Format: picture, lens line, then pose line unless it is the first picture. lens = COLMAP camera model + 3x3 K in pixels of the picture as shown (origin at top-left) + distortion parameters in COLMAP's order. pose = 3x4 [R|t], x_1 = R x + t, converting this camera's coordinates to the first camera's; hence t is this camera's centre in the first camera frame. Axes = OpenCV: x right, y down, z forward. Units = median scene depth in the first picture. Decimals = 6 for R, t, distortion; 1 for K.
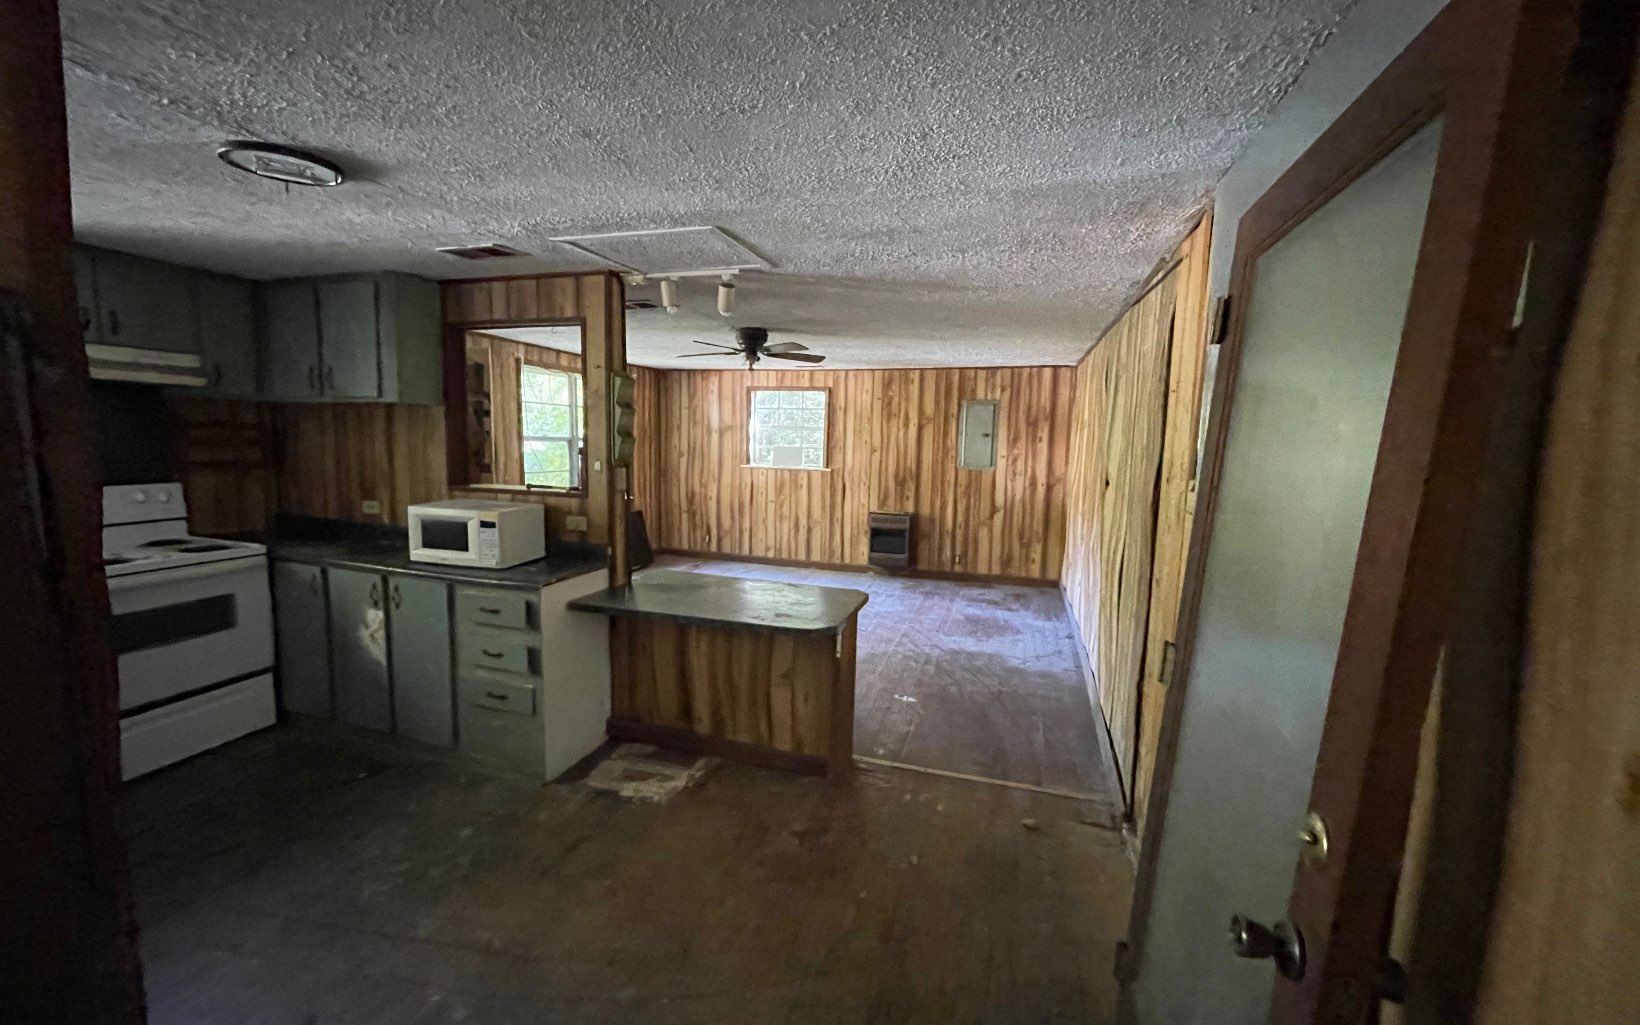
lens RADIAL K [[665.9, 0, 811.1], [0, 665.9, 513.1], [0, 0, 1]] dist [-0.001086, 0.001786]
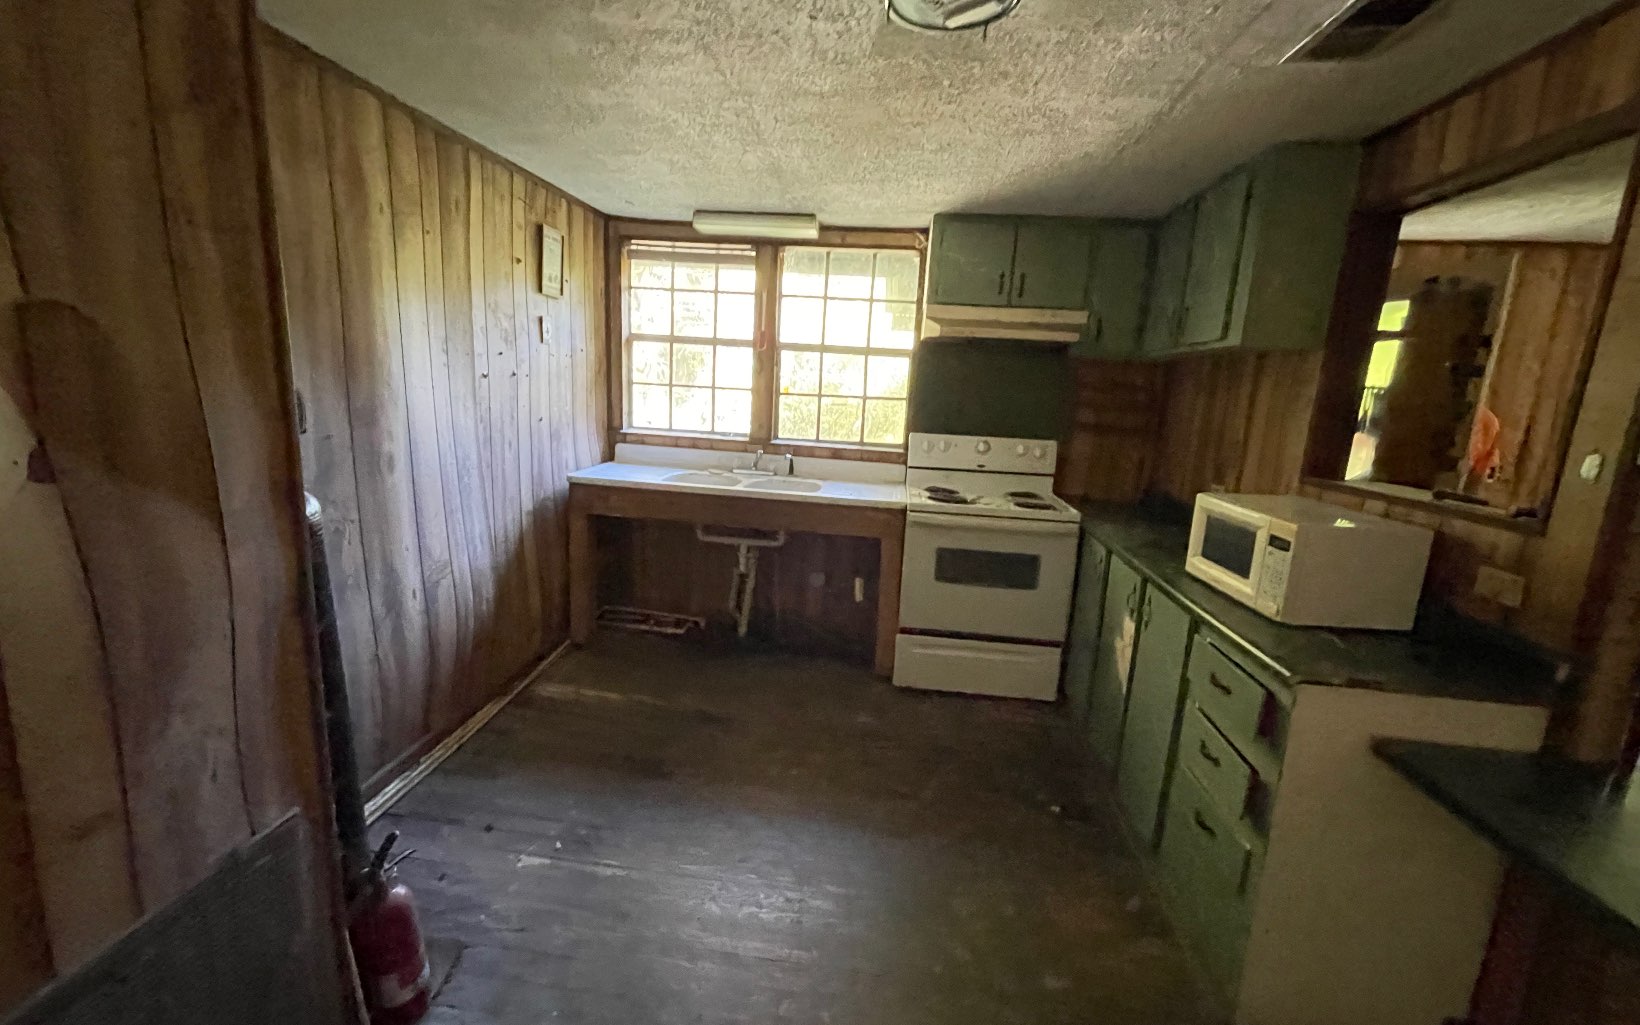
lens RADIAL K [[665.9, 0, 814.7], [0, 665.9, 515.9], [0, 0, 1]] dist [-0.001086, 0.001786]
pose [[0.182596, 0.175911, -0.967323, -0.001200], [-0.162302, 0.975759, 0.146809, -0.023717], [0.969699, 0.130192, 0.206720, 0.453115]]
